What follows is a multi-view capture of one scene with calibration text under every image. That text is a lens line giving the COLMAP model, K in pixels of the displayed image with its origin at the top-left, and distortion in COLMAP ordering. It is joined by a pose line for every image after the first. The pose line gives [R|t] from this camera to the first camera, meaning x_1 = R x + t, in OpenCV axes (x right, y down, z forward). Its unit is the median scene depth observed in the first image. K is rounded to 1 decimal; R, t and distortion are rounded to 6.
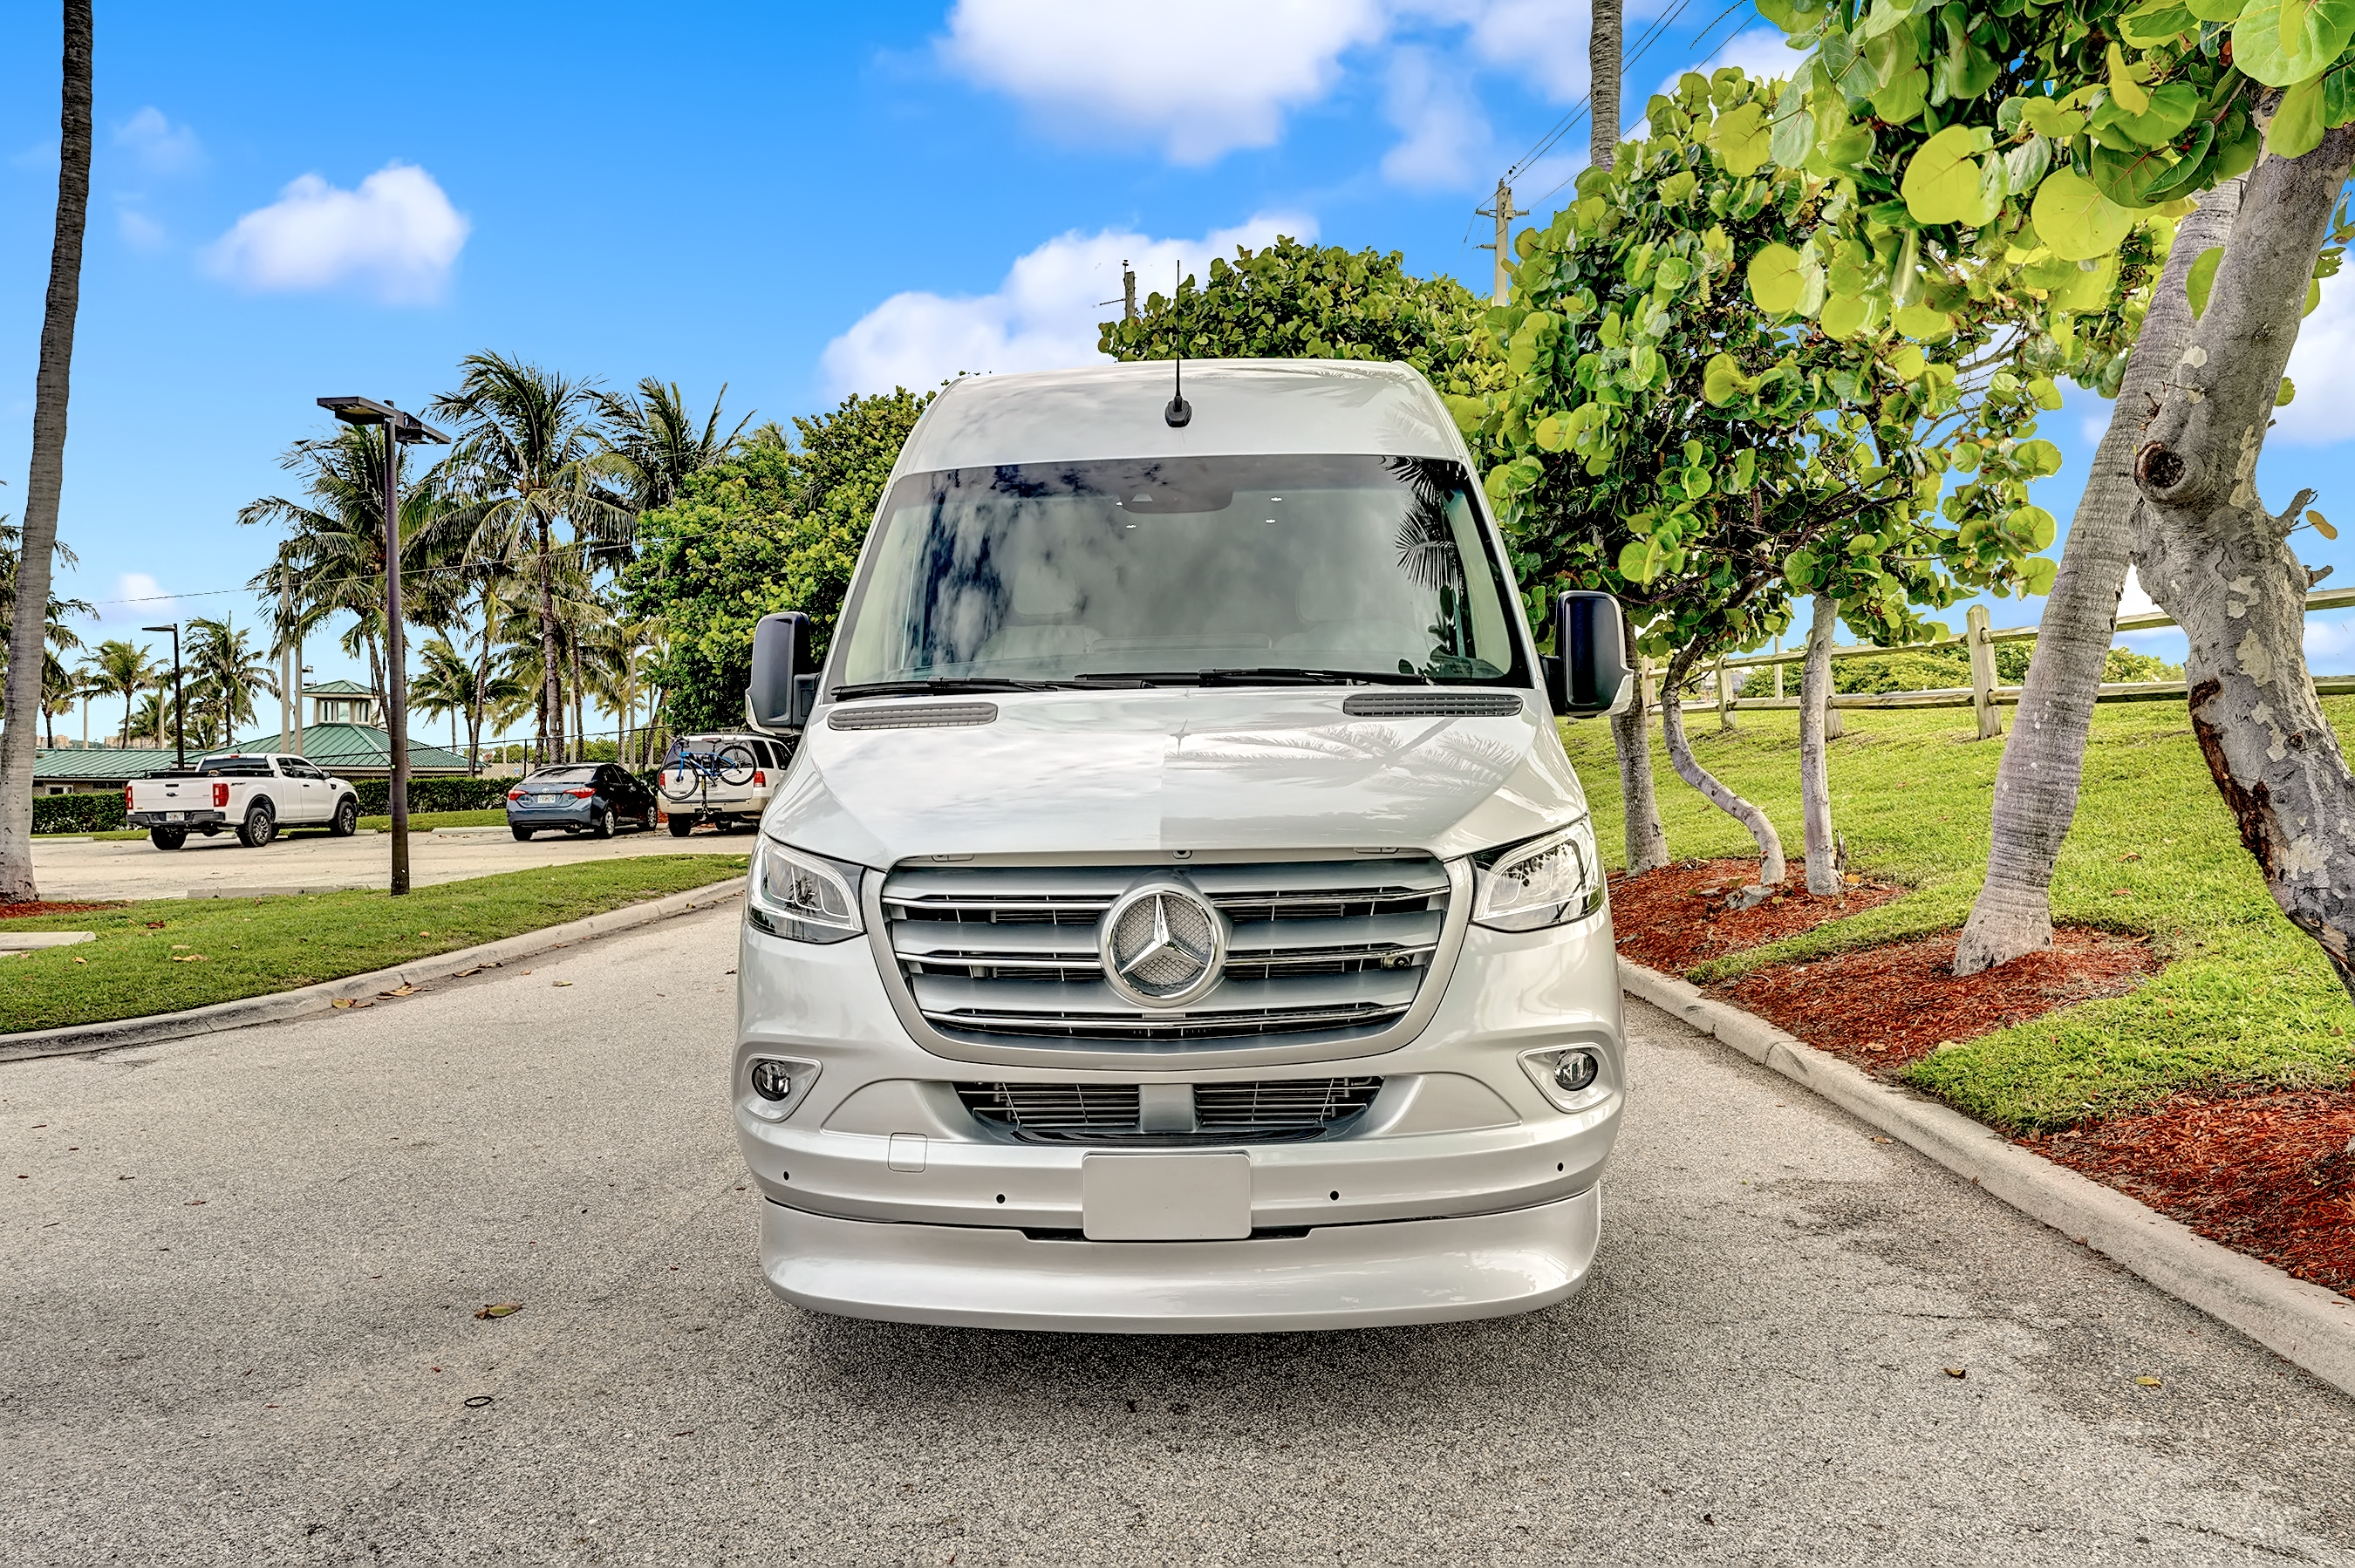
lens RADIAL K [[1554.5, 0, 1165.9], [0, 1554.5, 774.9], [0, 0, 1]] dist [0.029160, -0.003098]
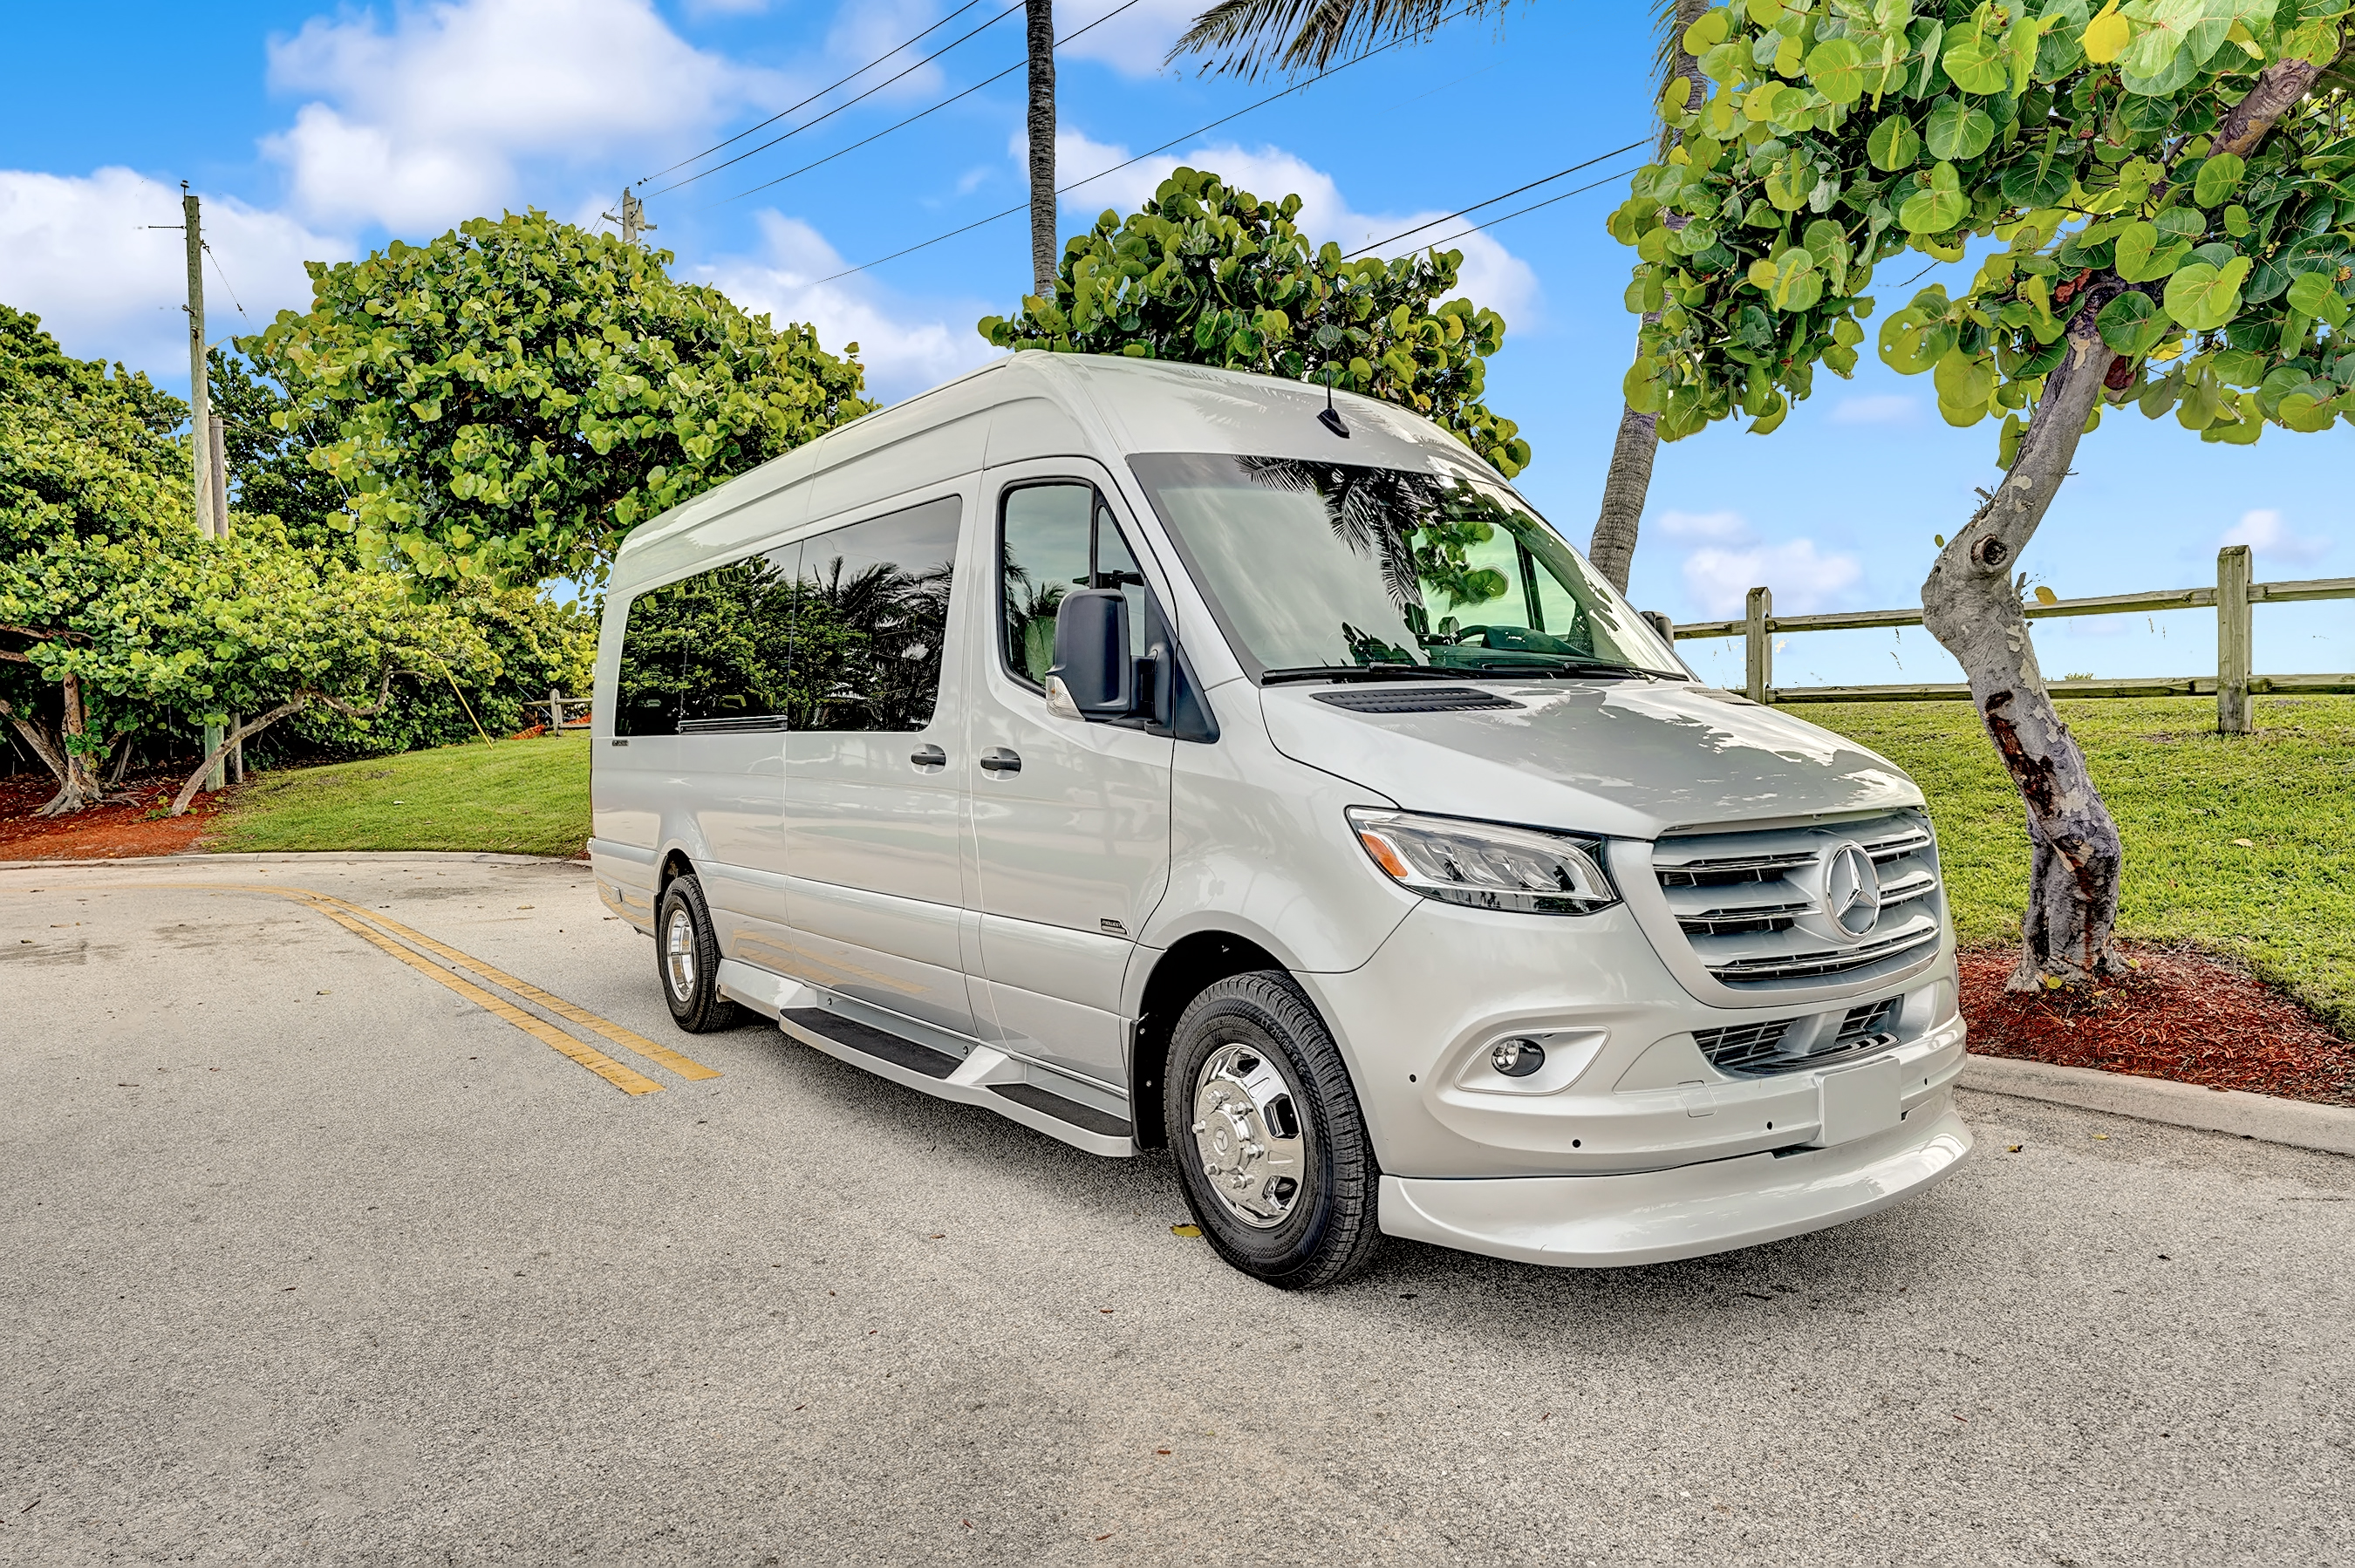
lens RADIAL K [[1484.3, 0, 1177.5], [0, 1484.3, 784.0], [0, 0, 1]] dist [0.019511, 0.002732]
pose [[0.794547, -0.015207, 0.607012, -0.918237], [0.016939, 0.999852, 0.002876, 0.013885], [-0.606966, 0.007997, 0.794687, 0.341731]]
